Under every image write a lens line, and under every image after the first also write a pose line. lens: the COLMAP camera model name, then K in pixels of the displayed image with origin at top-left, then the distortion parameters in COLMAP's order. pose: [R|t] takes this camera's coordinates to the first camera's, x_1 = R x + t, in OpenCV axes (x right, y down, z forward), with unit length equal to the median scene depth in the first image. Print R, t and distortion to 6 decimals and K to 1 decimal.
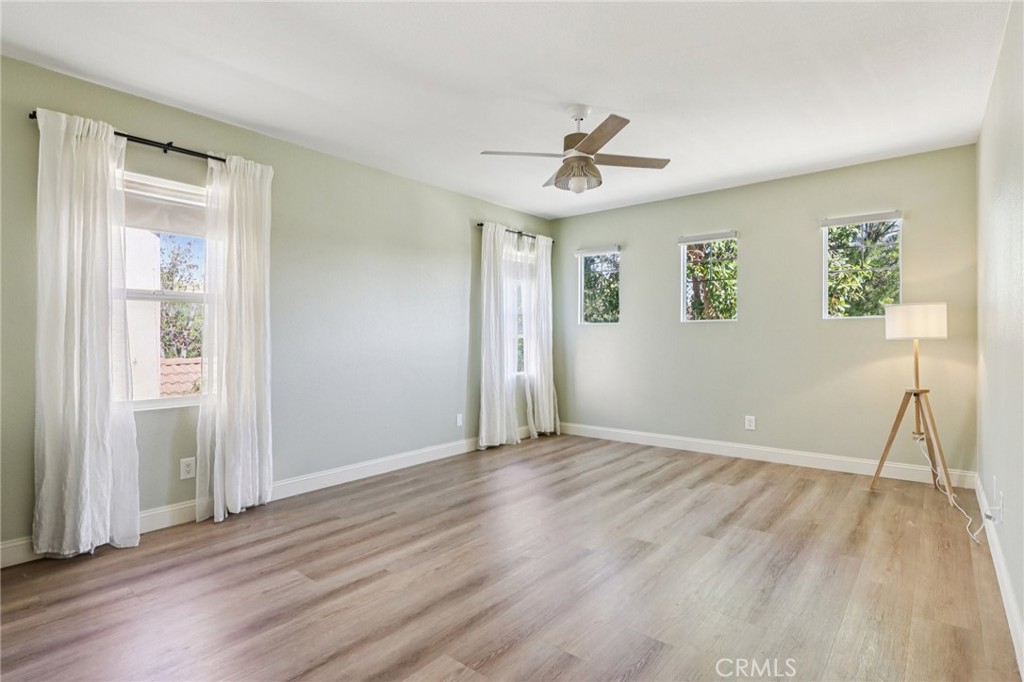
lens RADIAL K [[517.9, 0, 512.2], [0, 517.9, 336.5], [0, 0, 1]] dist [0.009839, -0.007691]
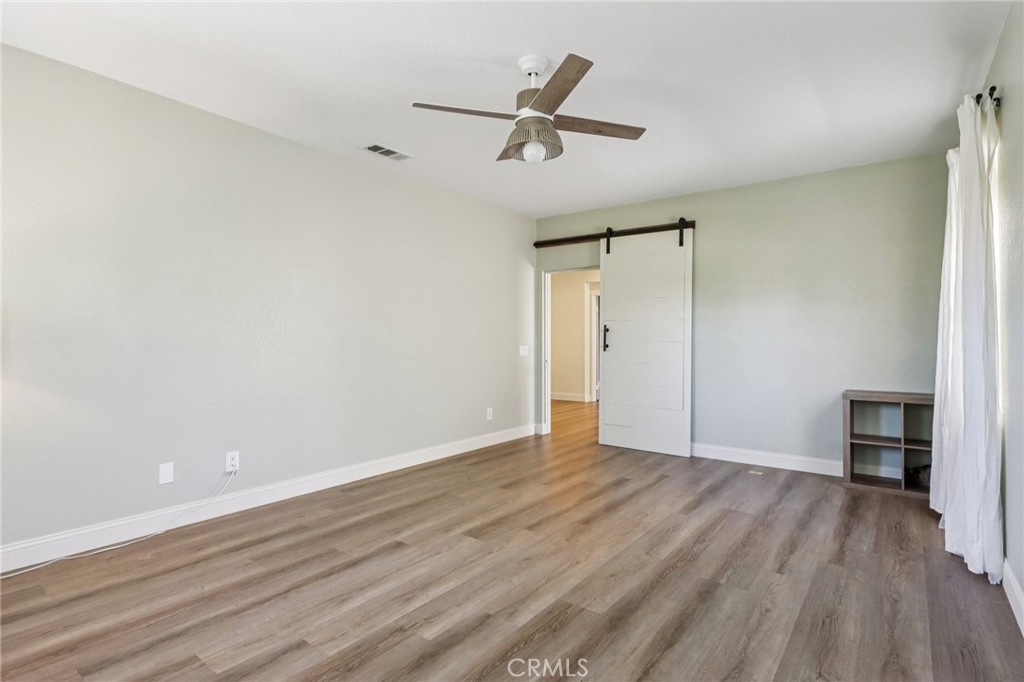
lens RADIAL K [[517.9, 0, 513.4], [0, 517.9, 338.6], [0, 0, 1]] dist [0.009839, -0.007691]
pose [[-0.999020, -0.000382, -0.044269, 0.198600], [-0.000444, 0.999999, 0.001380, 0.001388], [0.044268, 0.001398, -0.999019, 1.820803]]
